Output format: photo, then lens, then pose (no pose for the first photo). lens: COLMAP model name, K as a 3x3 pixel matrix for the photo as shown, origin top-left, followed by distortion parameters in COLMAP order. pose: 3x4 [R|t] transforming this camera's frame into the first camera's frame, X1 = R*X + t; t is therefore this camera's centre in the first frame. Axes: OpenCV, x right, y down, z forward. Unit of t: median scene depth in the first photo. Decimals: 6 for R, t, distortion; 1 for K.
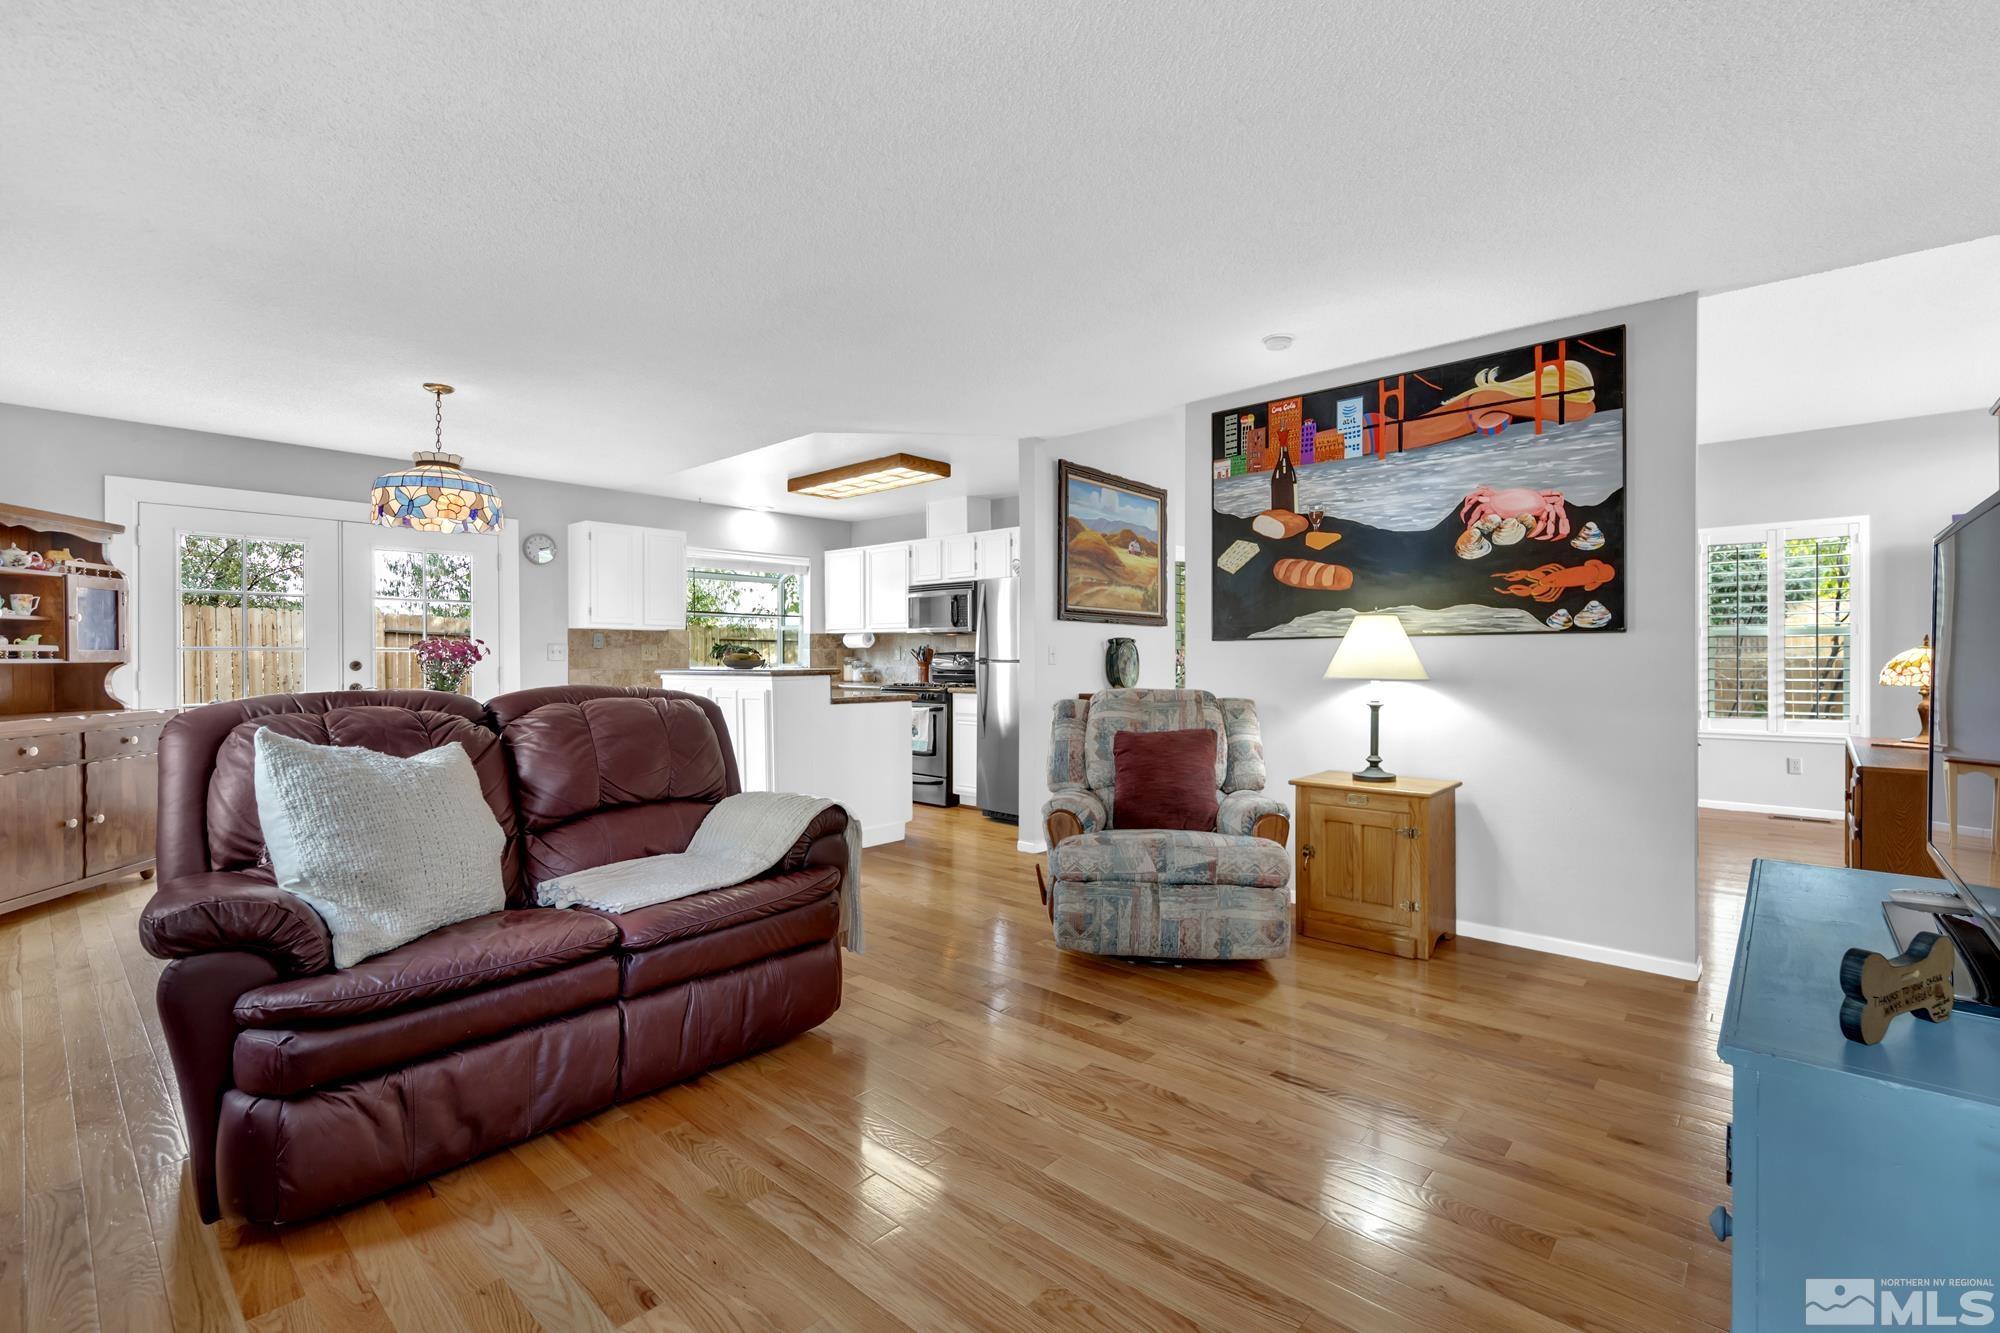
lens RADIAL K [[876.6, 0, 1008.7], [0, 876.6, 657.7], [0, 0, 1]] dist [0.002597, -0.000160]
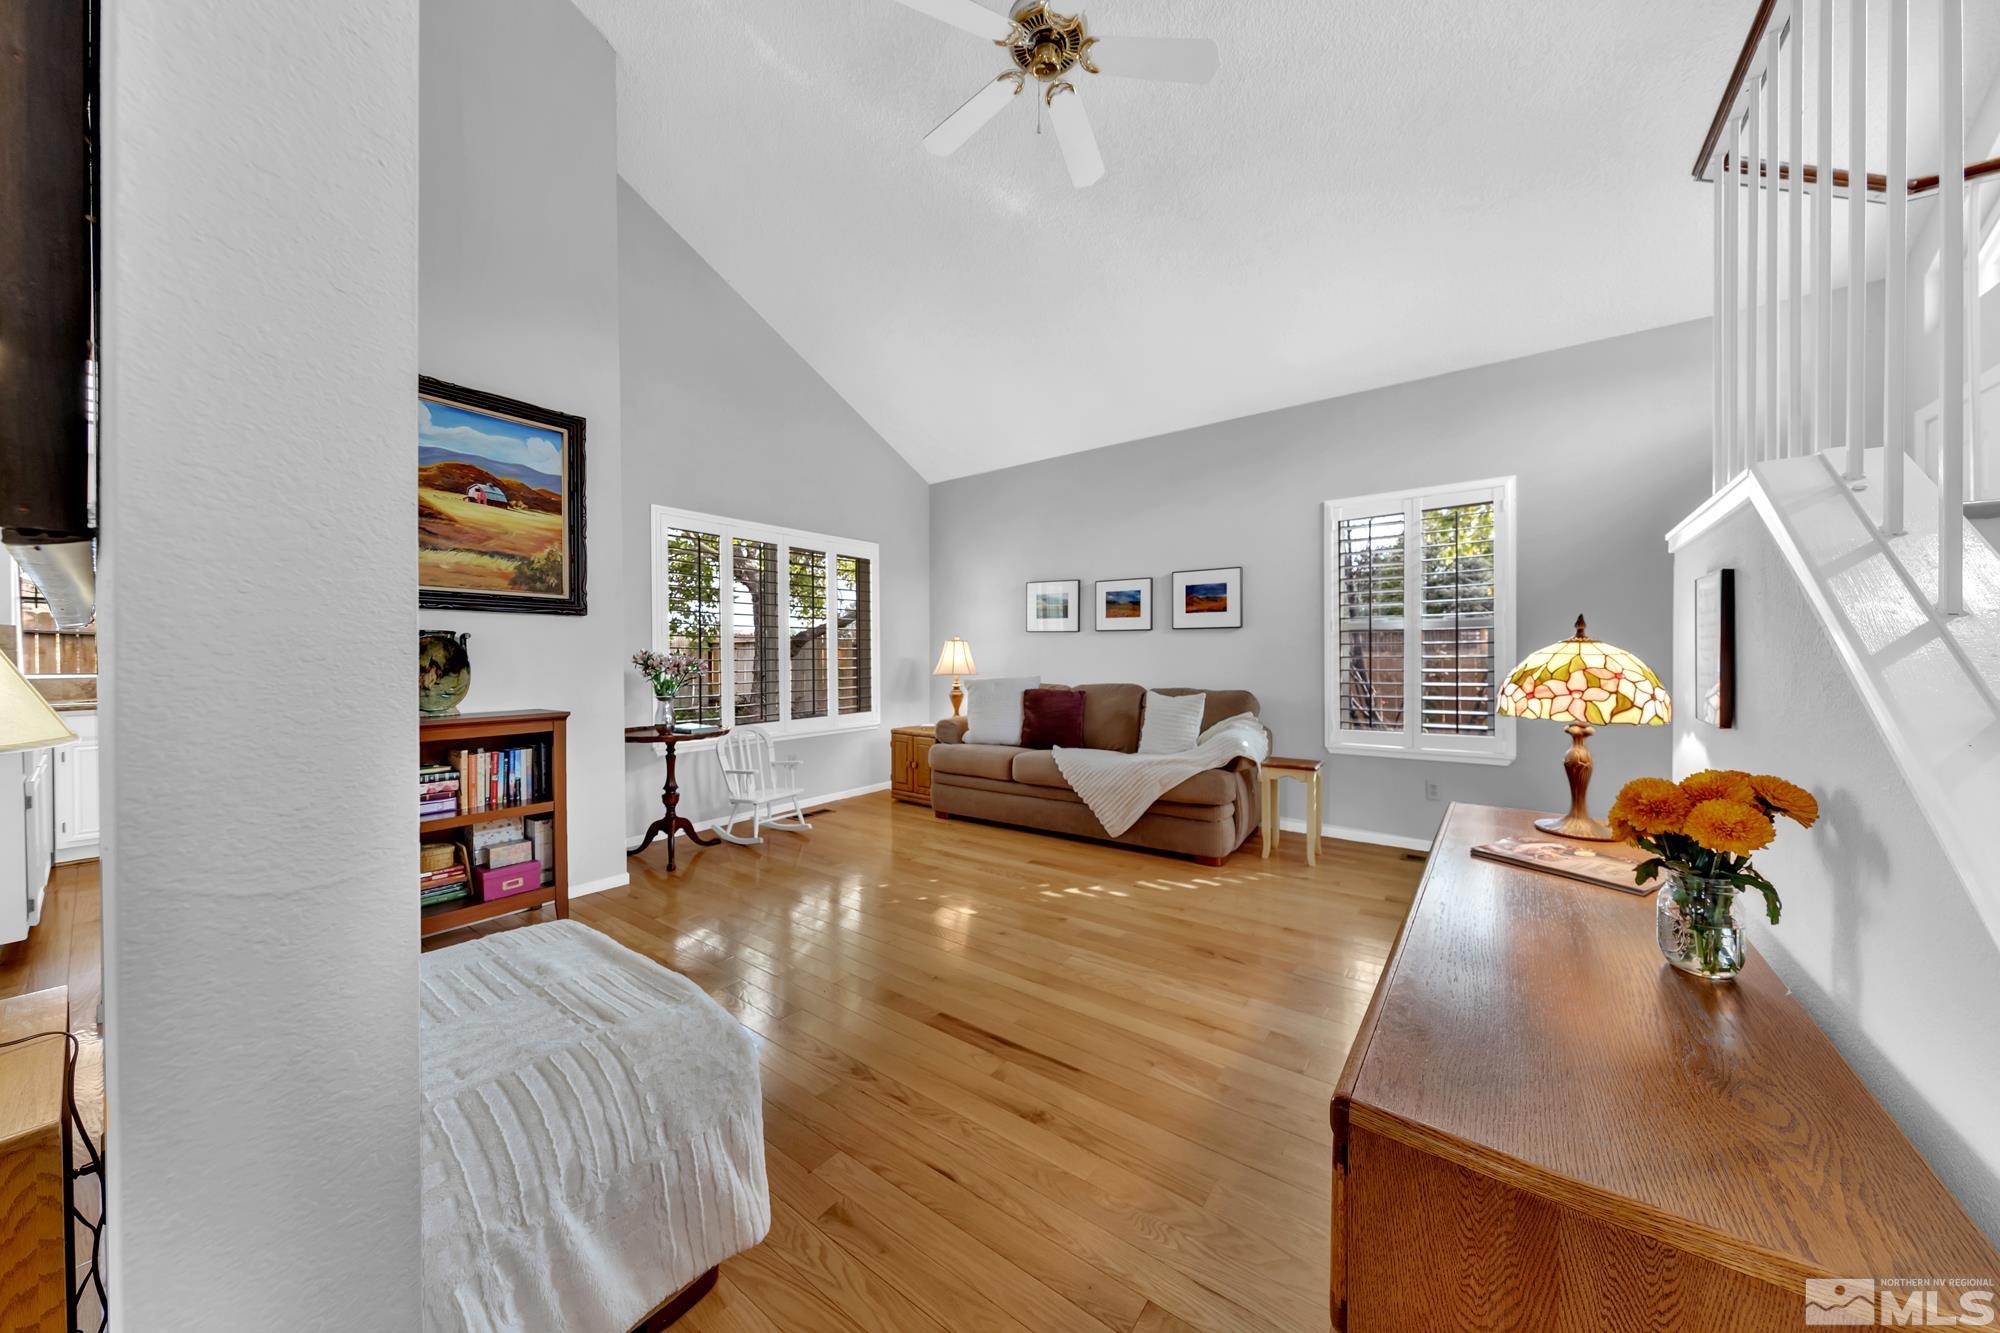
lens RADIAL K [[667.5, 0, 1000.1], [0, 667.5, 666.1], [0, 0, 1]] dist [-0.000596, -0.000020]
pose [[0.996133, -0.004731, 0.087726, 0.757381], [0.003211, 0.999843, 0.017455, -0.005098], [-0.087795, -0.017105, 0.995992, 0.723091]]
